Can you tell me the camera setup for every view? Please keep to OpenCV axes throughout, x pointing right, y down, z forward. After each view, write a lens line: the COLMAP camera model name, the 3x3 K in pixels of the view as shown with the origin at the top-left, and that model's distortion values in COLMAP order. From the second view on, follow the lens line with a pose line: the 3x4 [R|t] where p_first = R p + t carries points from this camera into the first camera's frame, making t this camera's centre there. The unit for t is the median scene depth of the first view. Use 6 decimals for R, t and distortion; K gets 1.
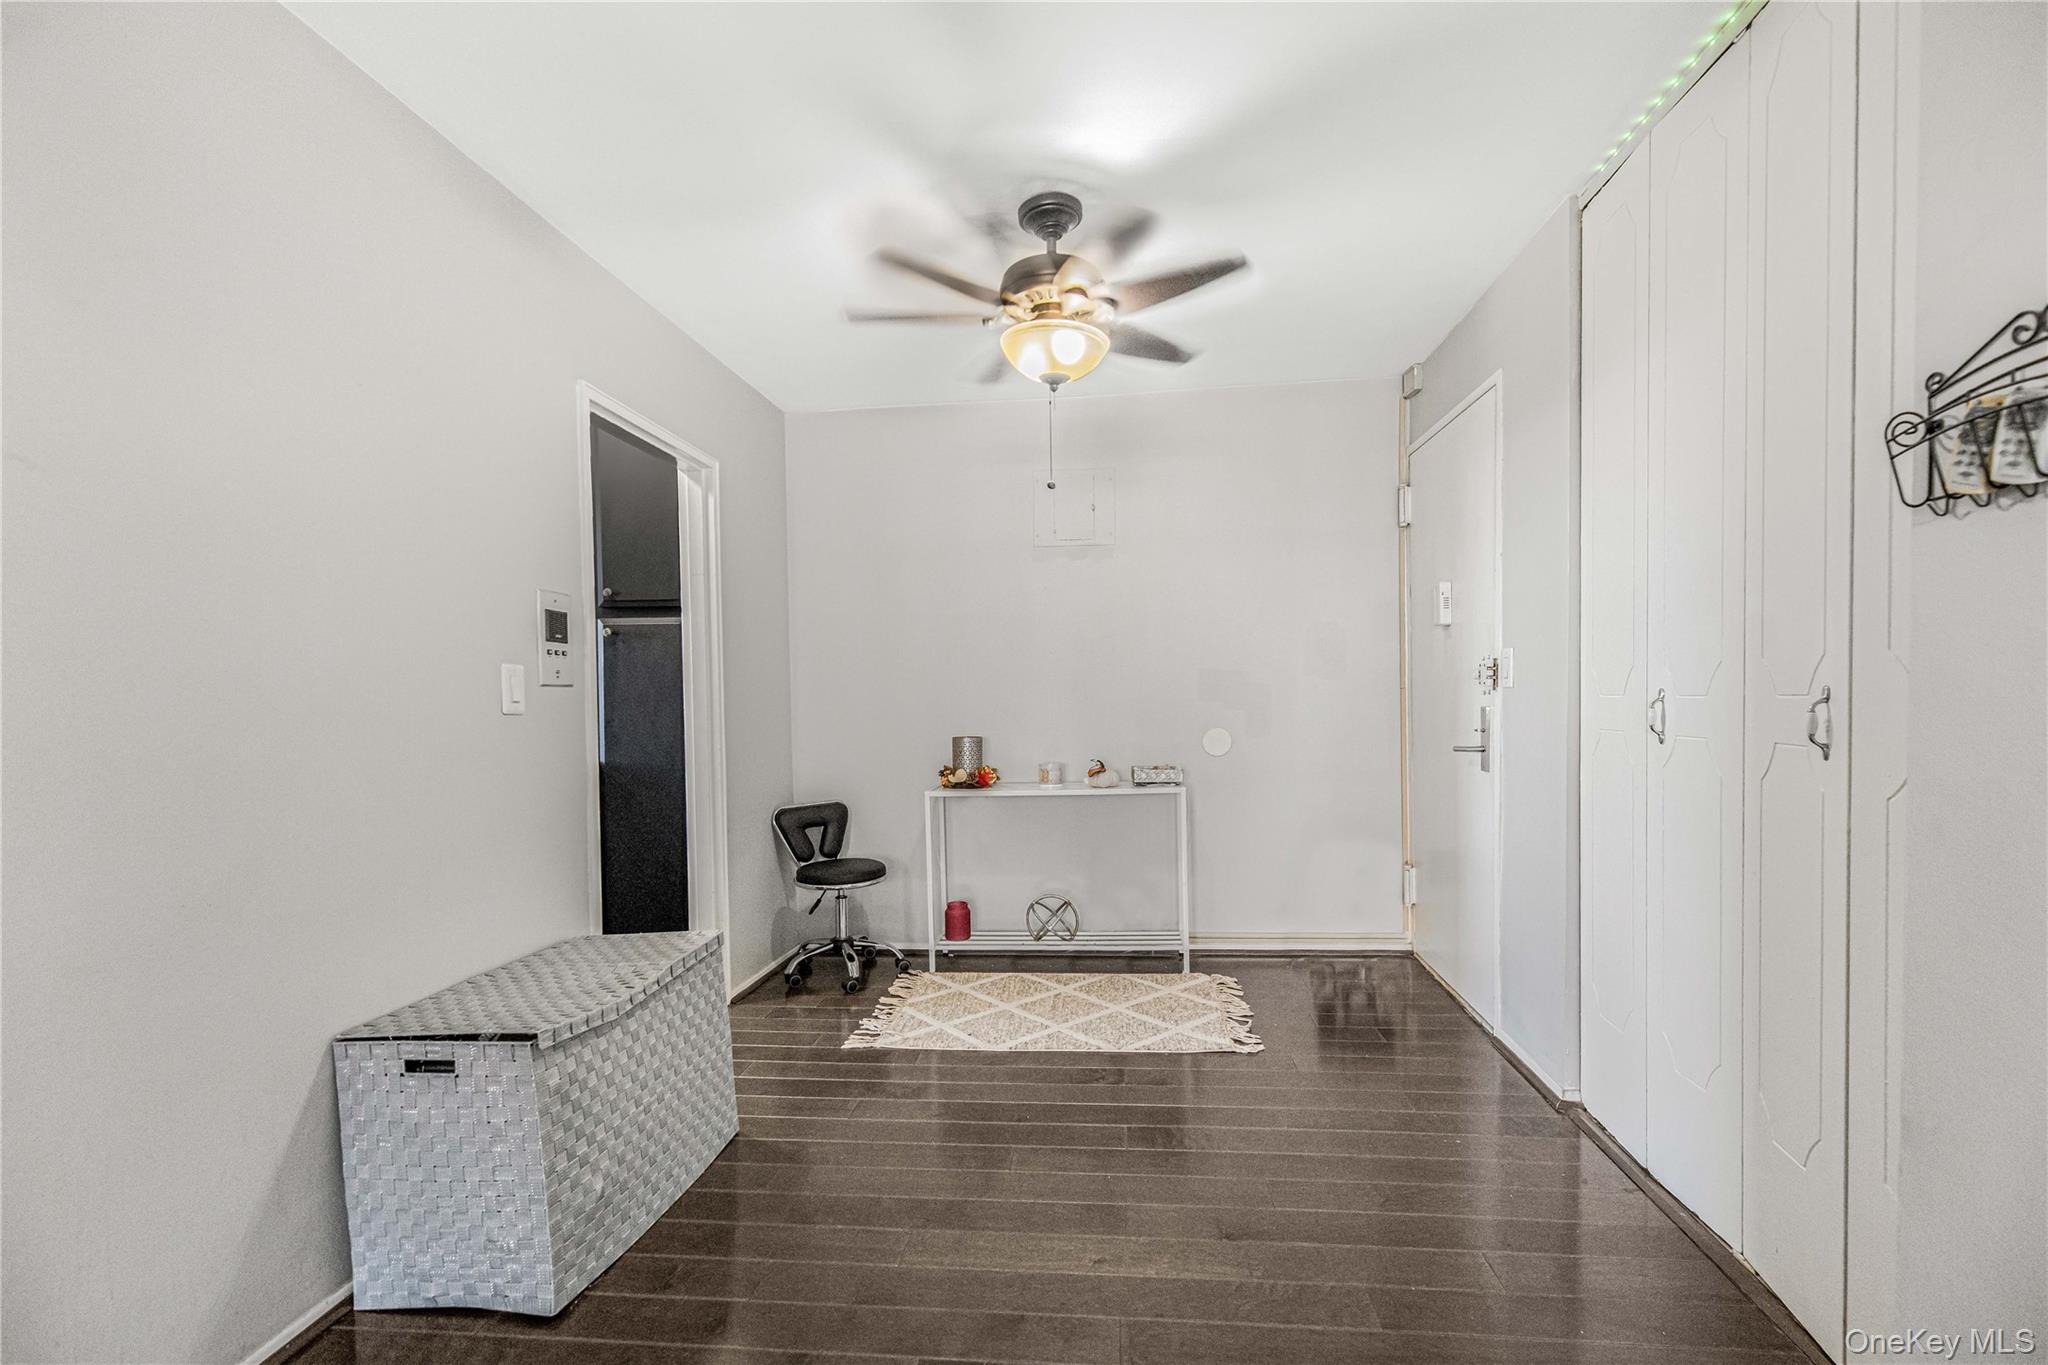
lens RADIAL K [[845.5, 0, 1020.8], [0, 845.5, 672.7], [0, 0, 1]] dist [0.000974, 0.000038]
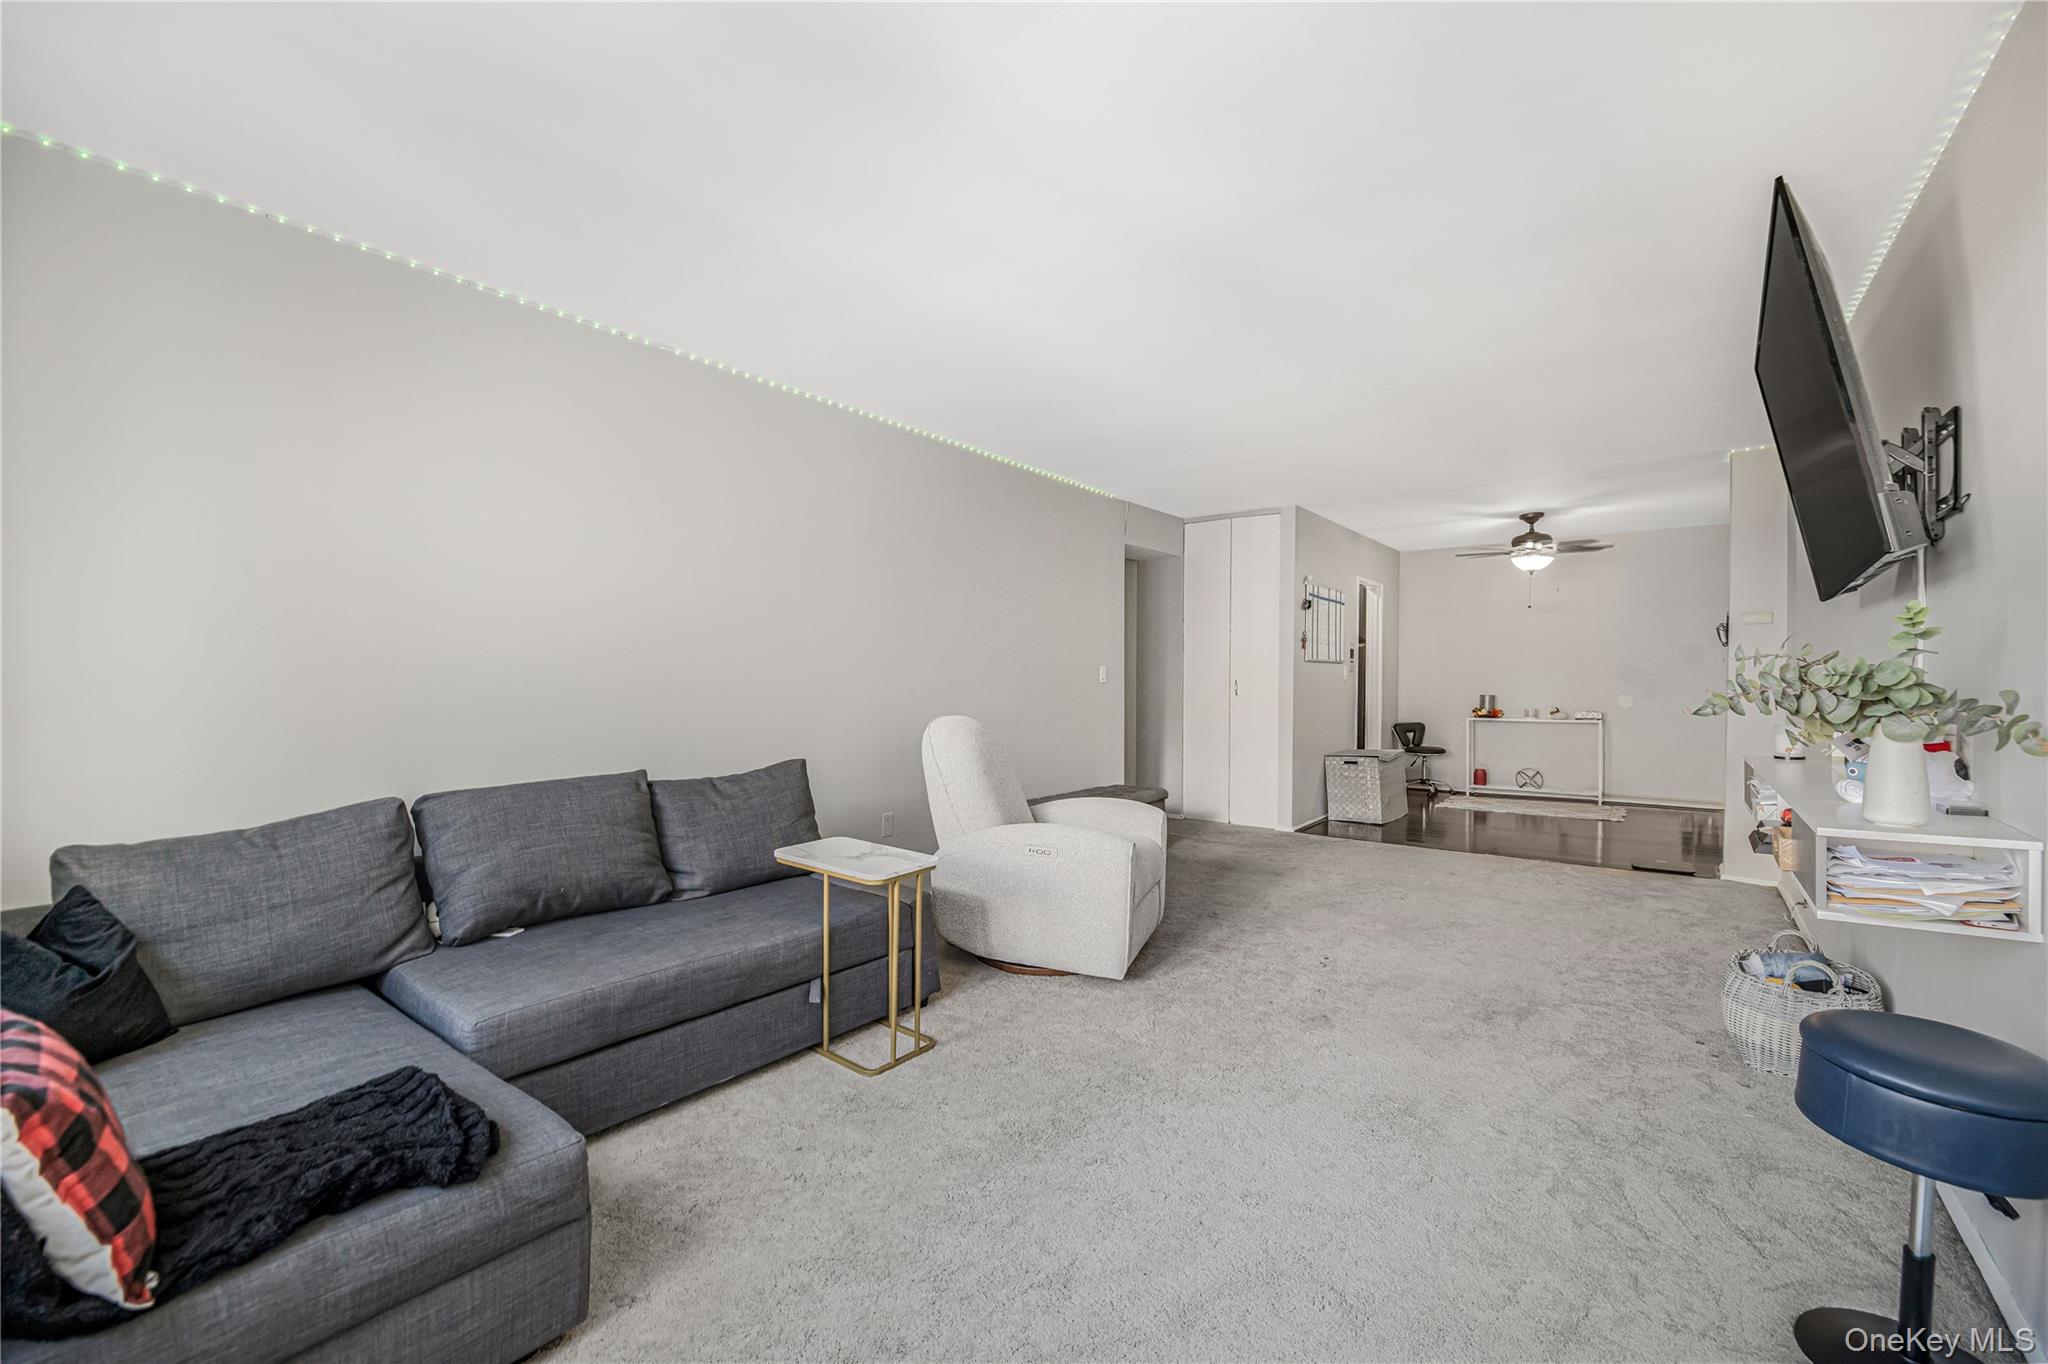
lens RADIAL K [[845.5, 0, 1020.8], [0, 845.5, 672.2], [0, 0, 1]] dist [0.000974, 0.000038]
pose [[0.860902, 0.024189, -0.508195, 0.008919], [-0.004963, 0.999221, 0.039152, -0.065093], [0.508746, -0.031183, 0.860352, -1.543448]]
